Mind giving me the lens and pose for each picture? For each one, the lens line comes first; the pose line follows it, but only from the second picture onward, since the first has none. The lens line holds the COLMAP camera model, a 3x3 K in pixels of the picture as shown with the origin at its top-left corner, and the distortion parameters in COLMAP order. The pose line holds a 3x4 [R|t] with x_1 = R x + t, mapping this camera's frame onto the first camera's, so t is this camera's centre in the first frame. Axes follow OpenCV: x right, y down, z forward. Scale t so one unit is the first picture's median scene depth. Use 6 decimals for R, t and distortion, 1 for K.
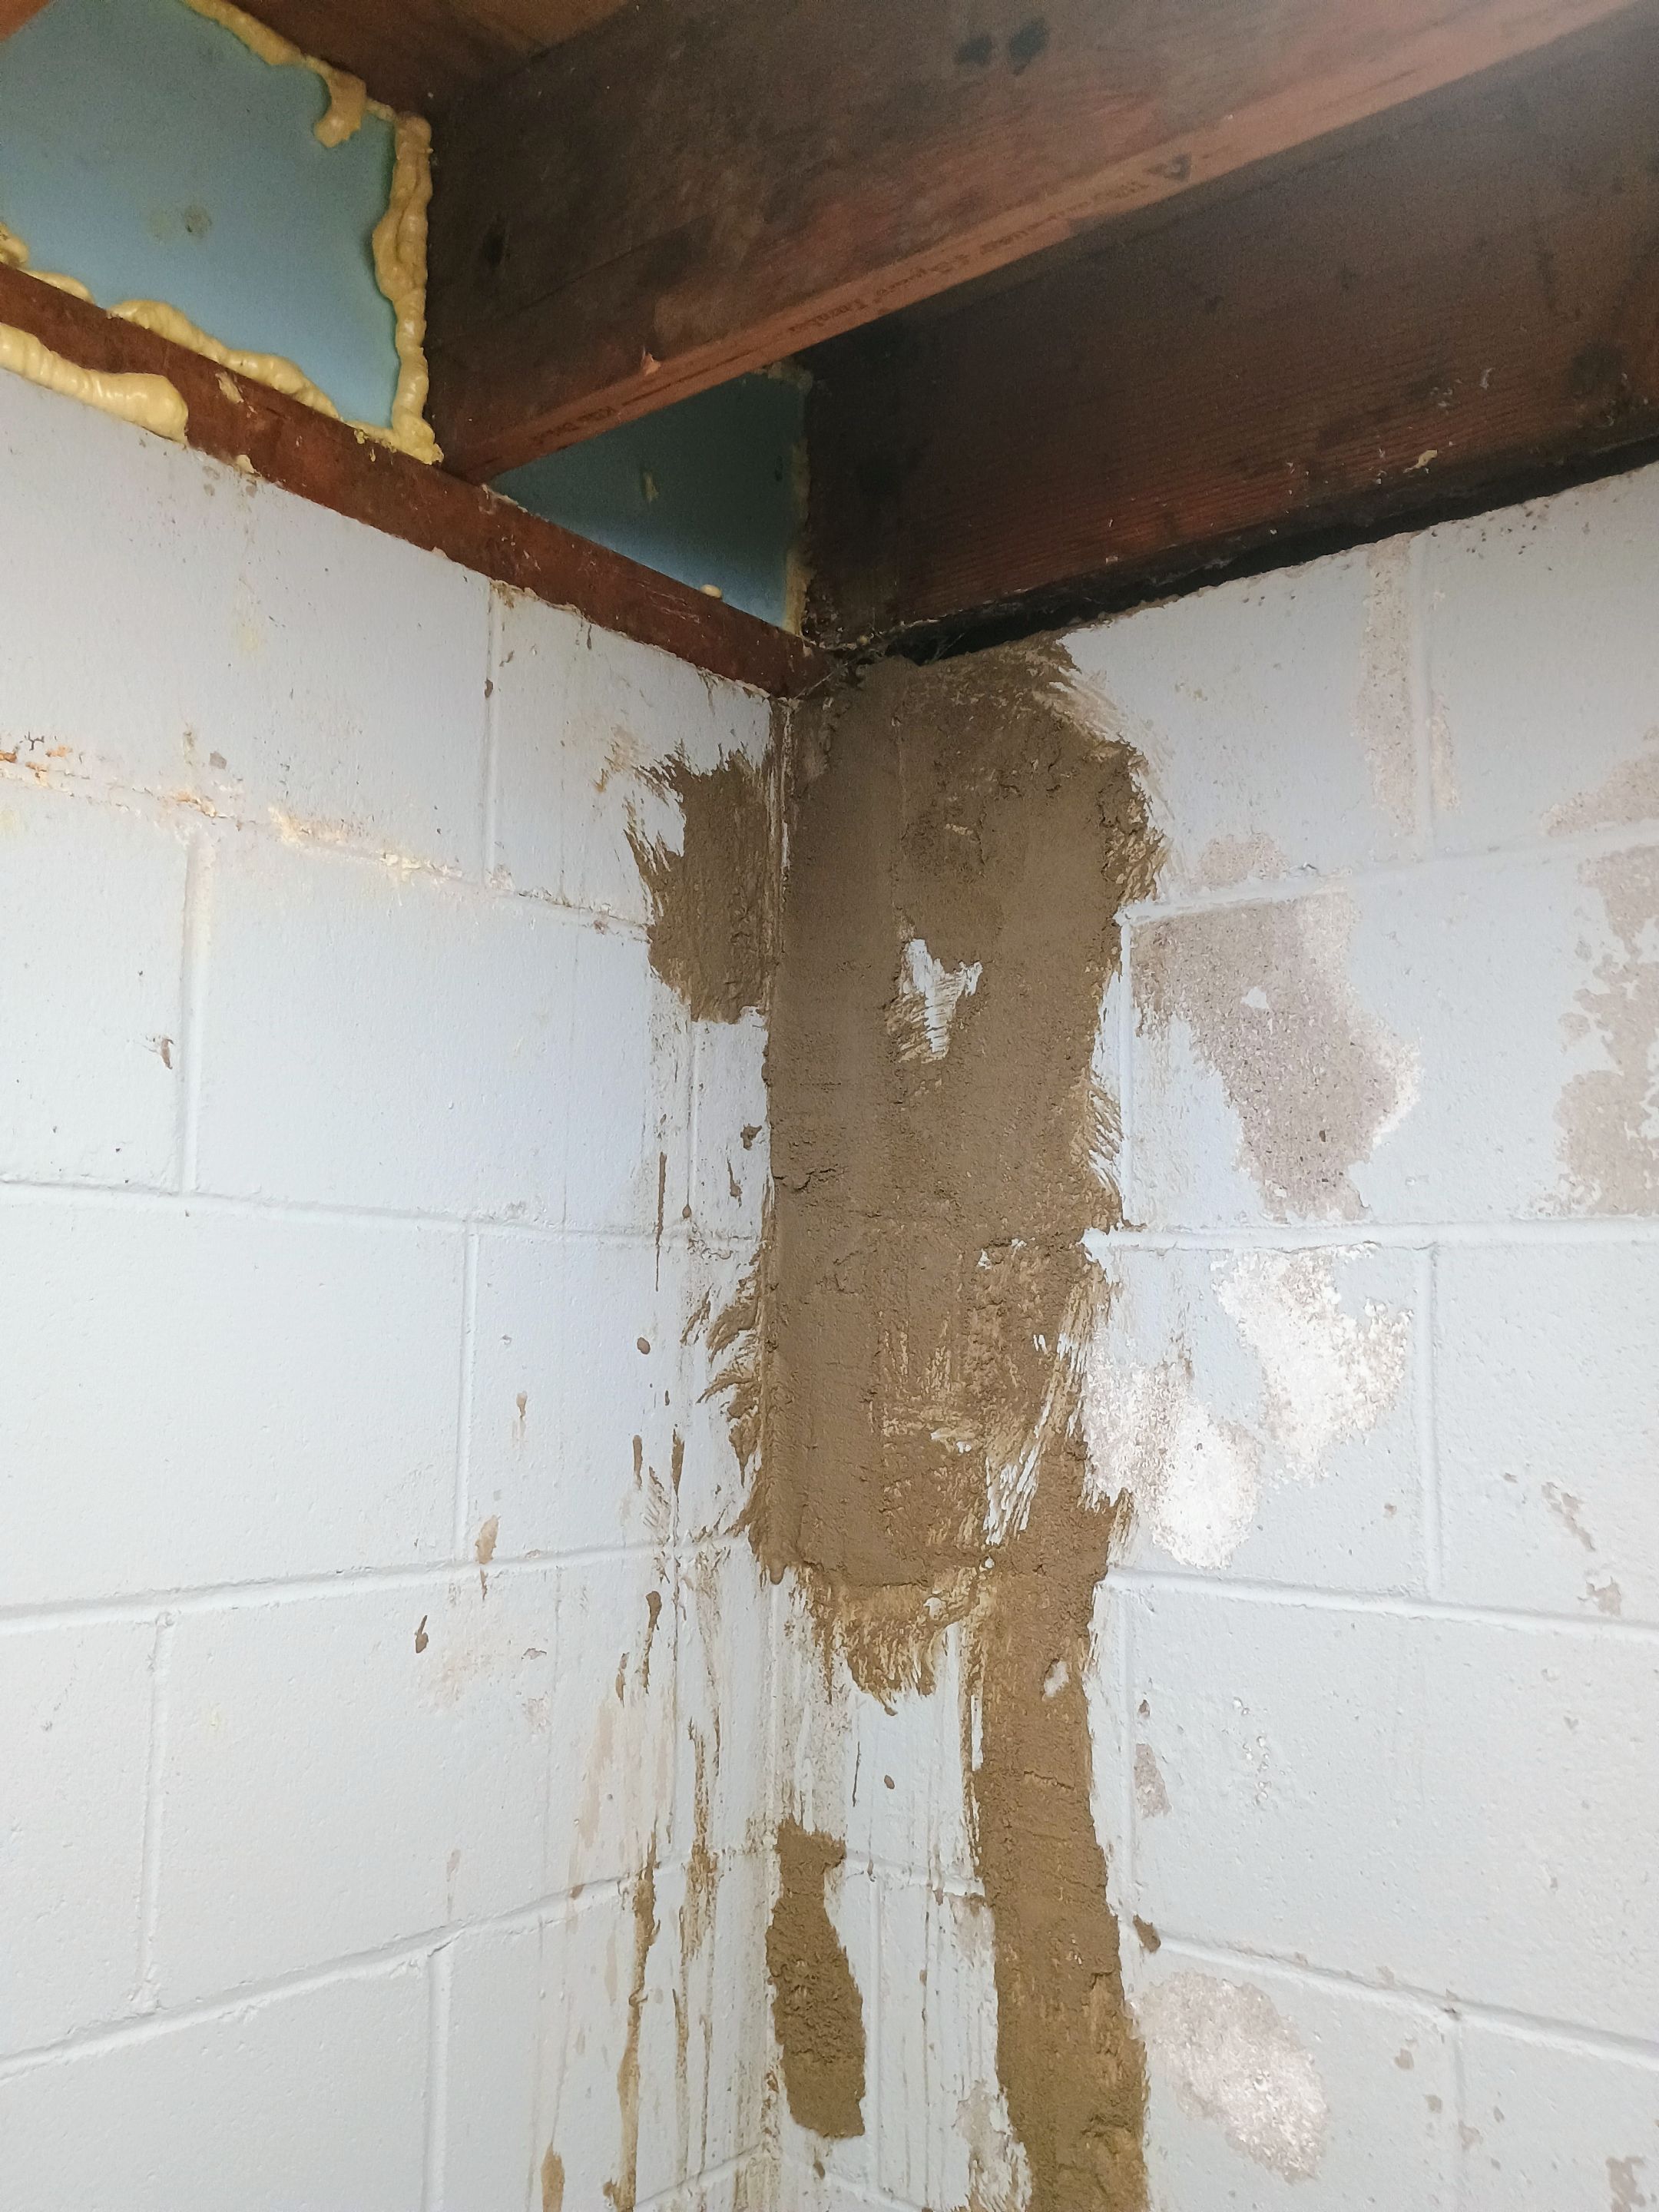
lens RADIAL K [[1873.8, 0, 850.0], [0, 1873.8, 1139.2], [0, 0, 1]] dist [0.055334, -0.071772]
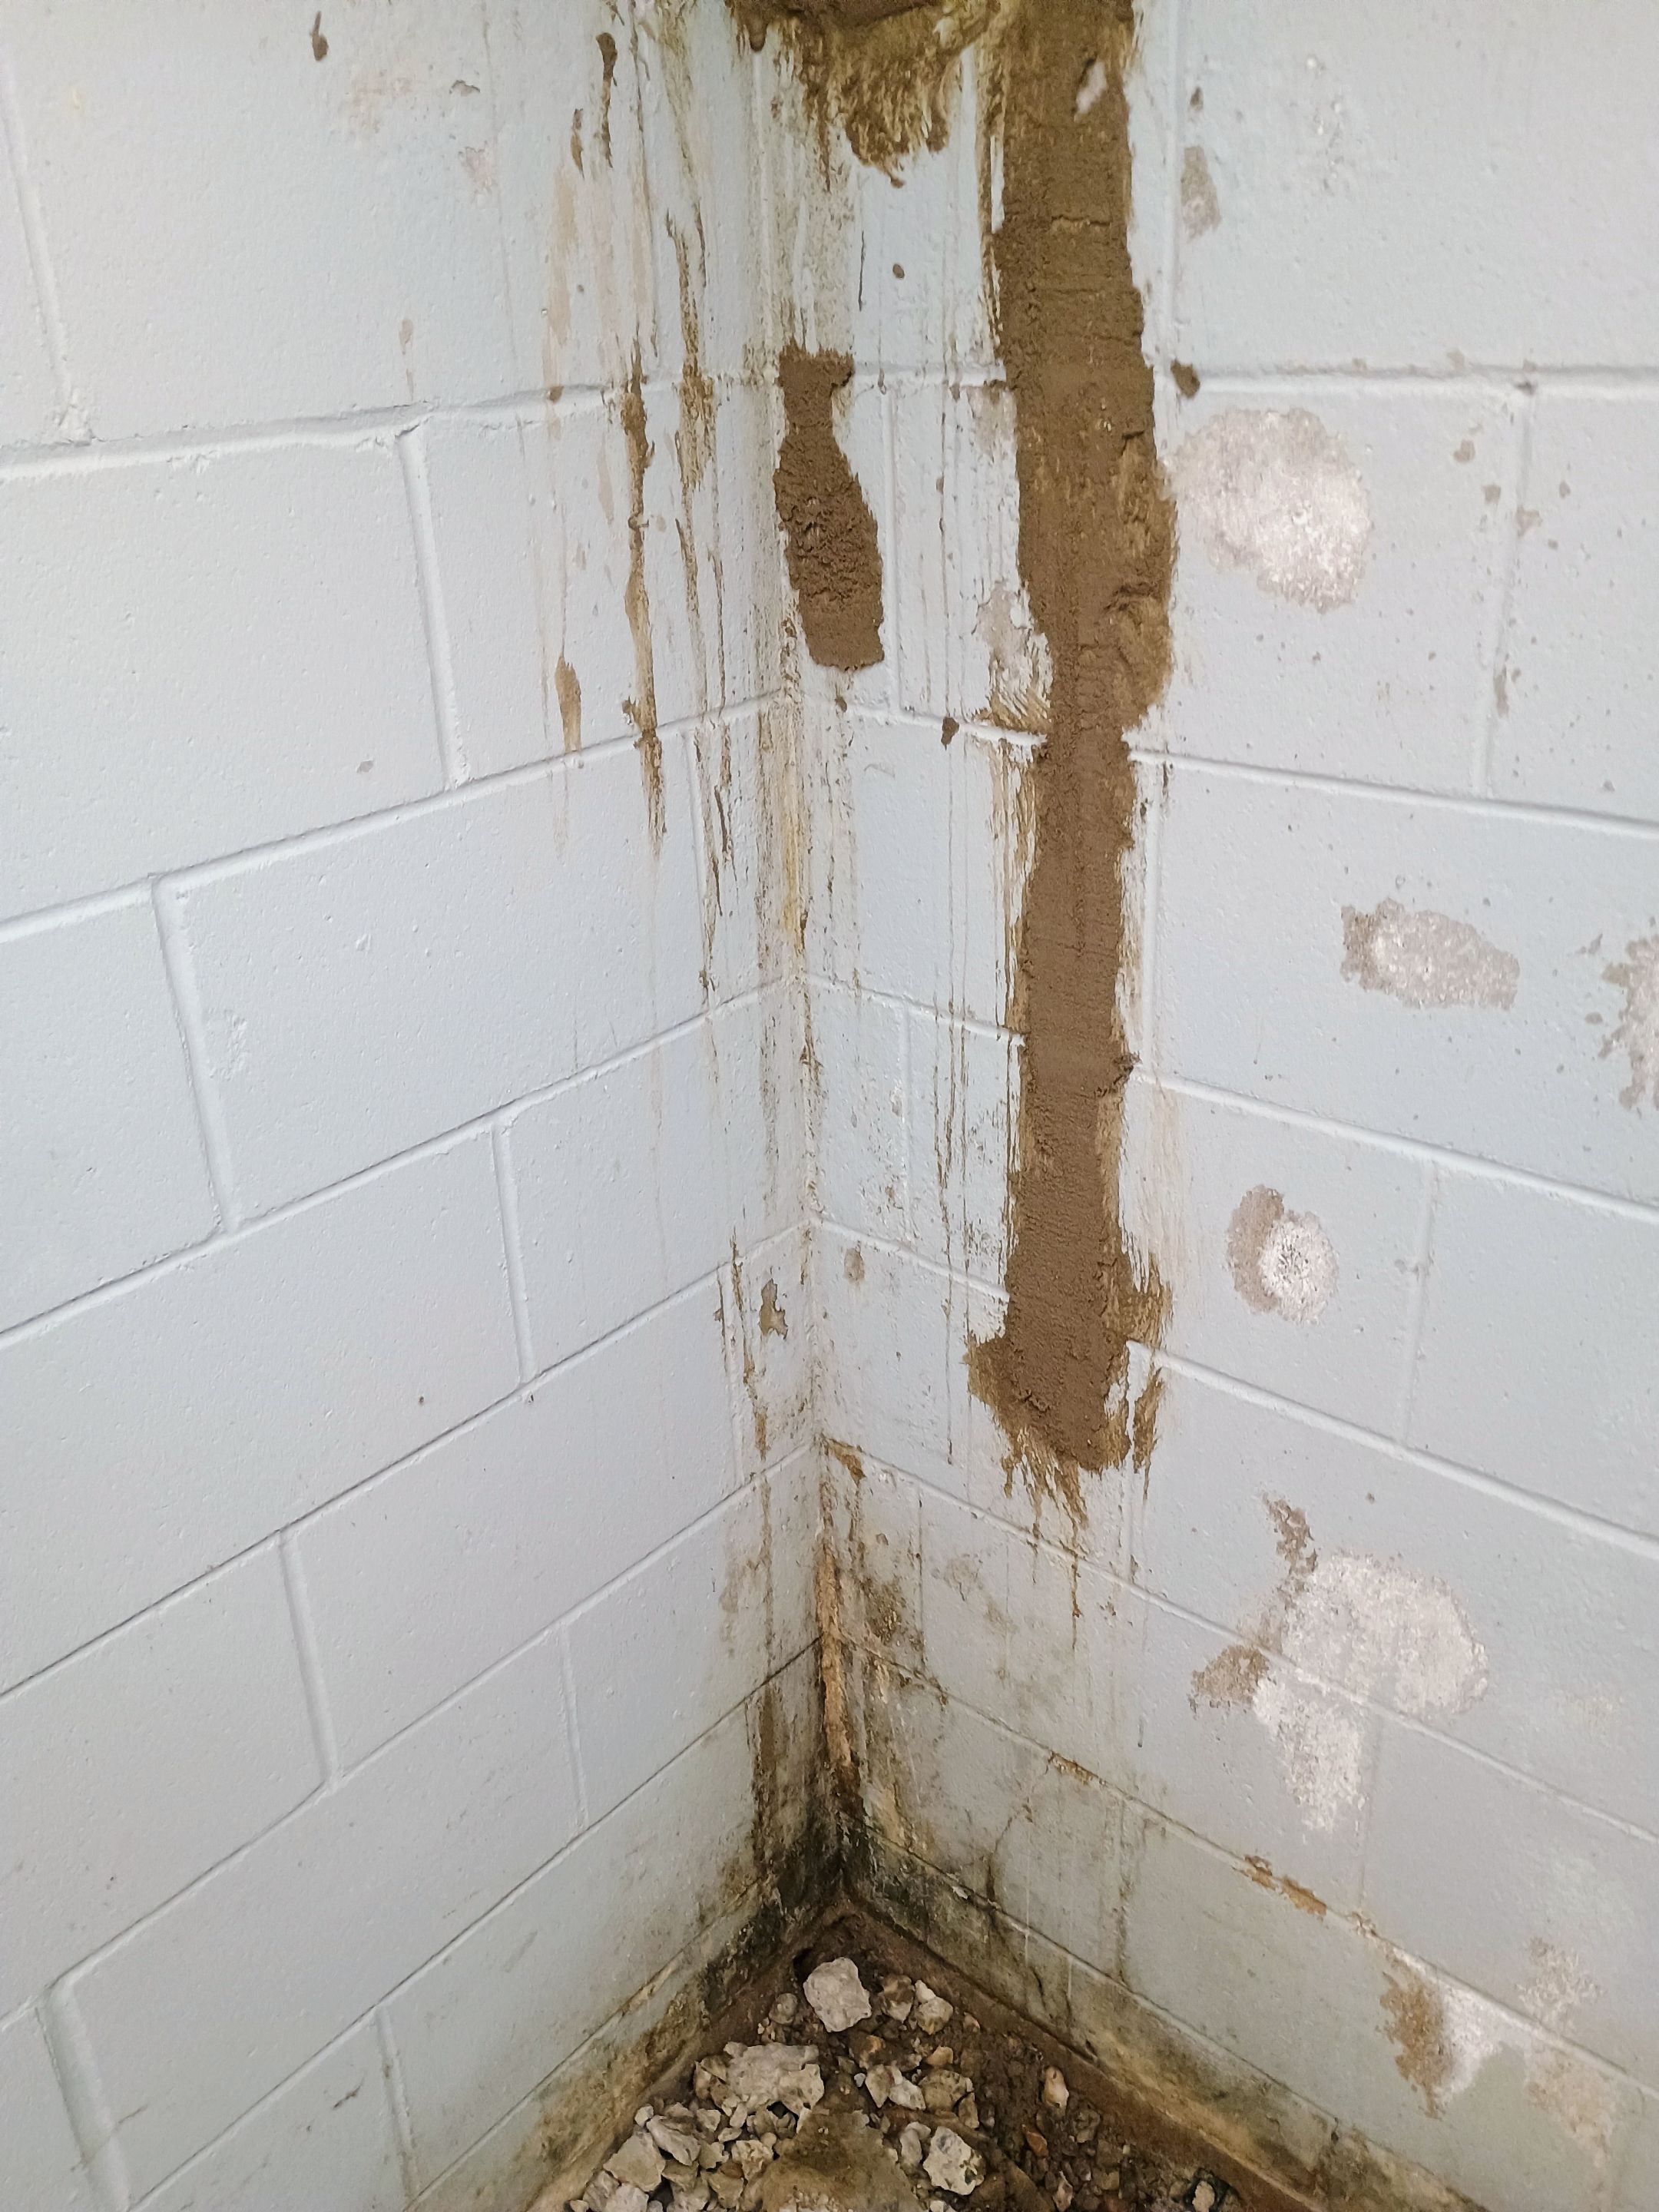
lens RADIAL K [[1873.8, 0, 822.3], [0, 1873.8, 1133.2], [0, 0, 1]] dist [0.055334, -0.071772]
pose [[0.998152, -0.032908, -0.051082, 0.018878], [0.055127, 0.844037, 0.533444, 0.228501], [0.025561, -0.535274, 0.844292, 0.046925]]
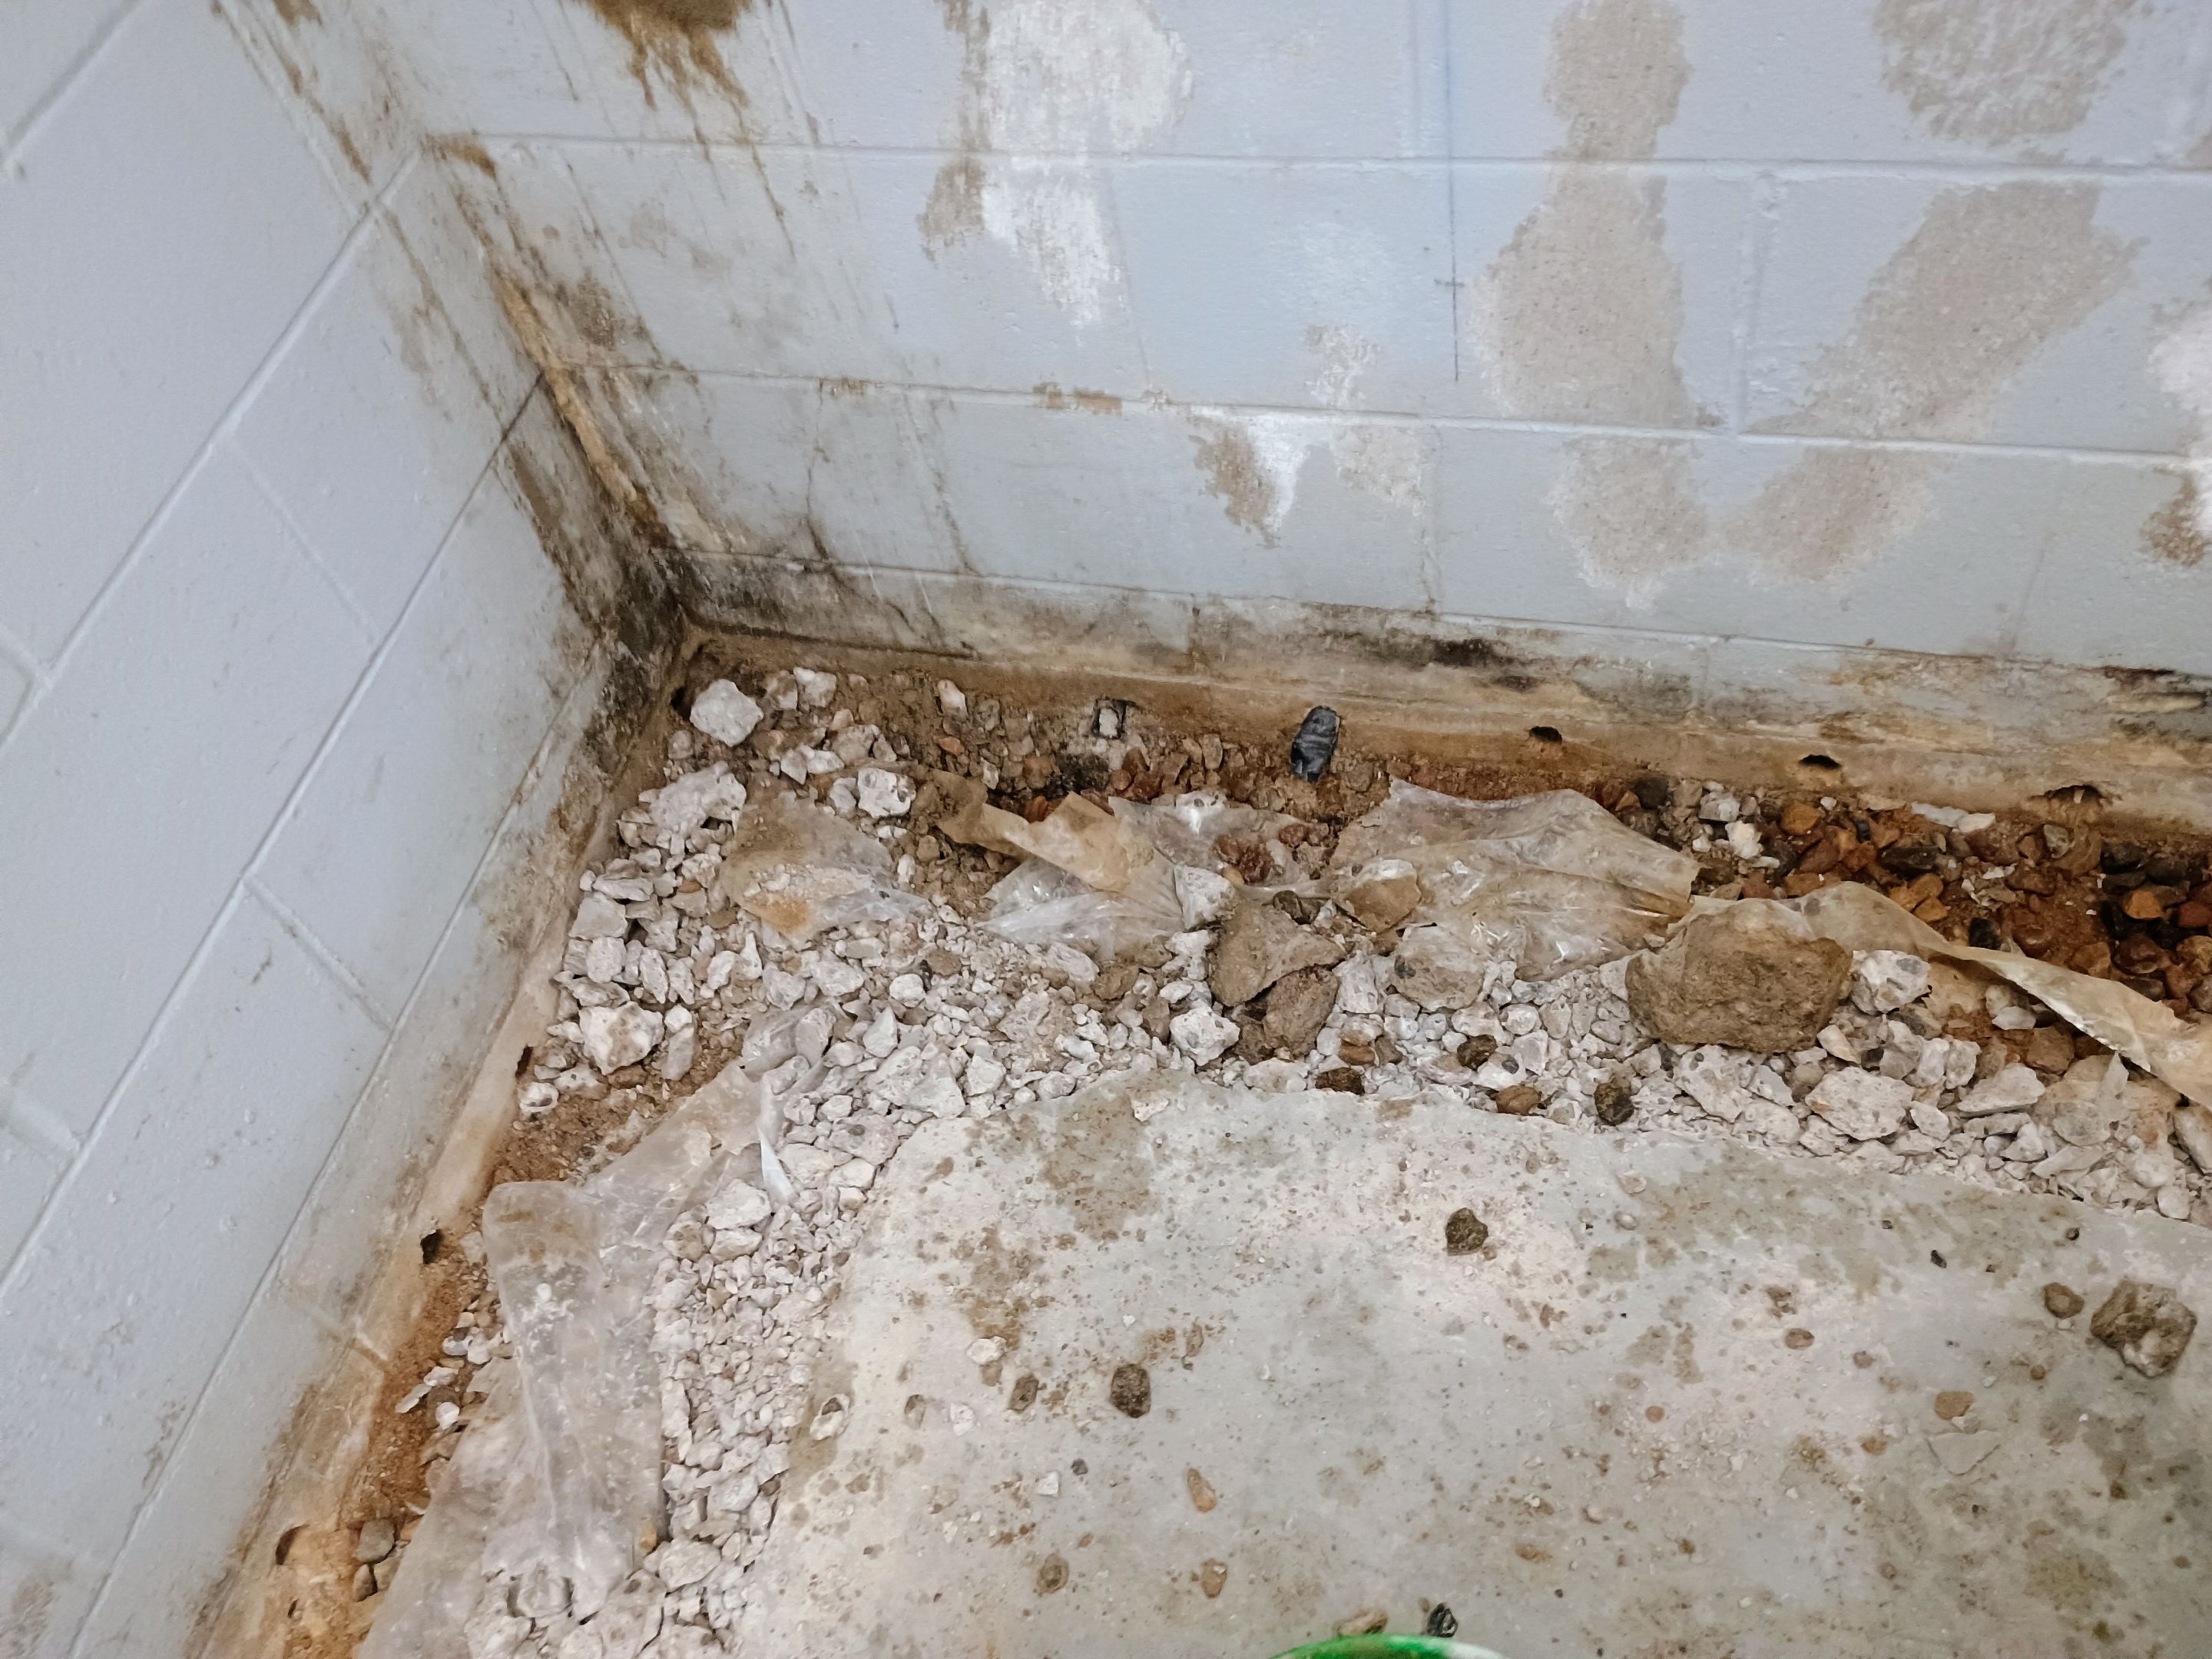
lens RADIAL K [[1873.8, 0, 1088.3], [0, 1873.8, 836.8], [0, 0, 1]] dist [0.055334, -0.071772]
pose [[0.900916, -0.426504, 0.080284, 0.029722], [0.146784, 0.473532, 0.868459, 0.395873], [-0.408418, -0.770624, 0.489216, 0.023381]]
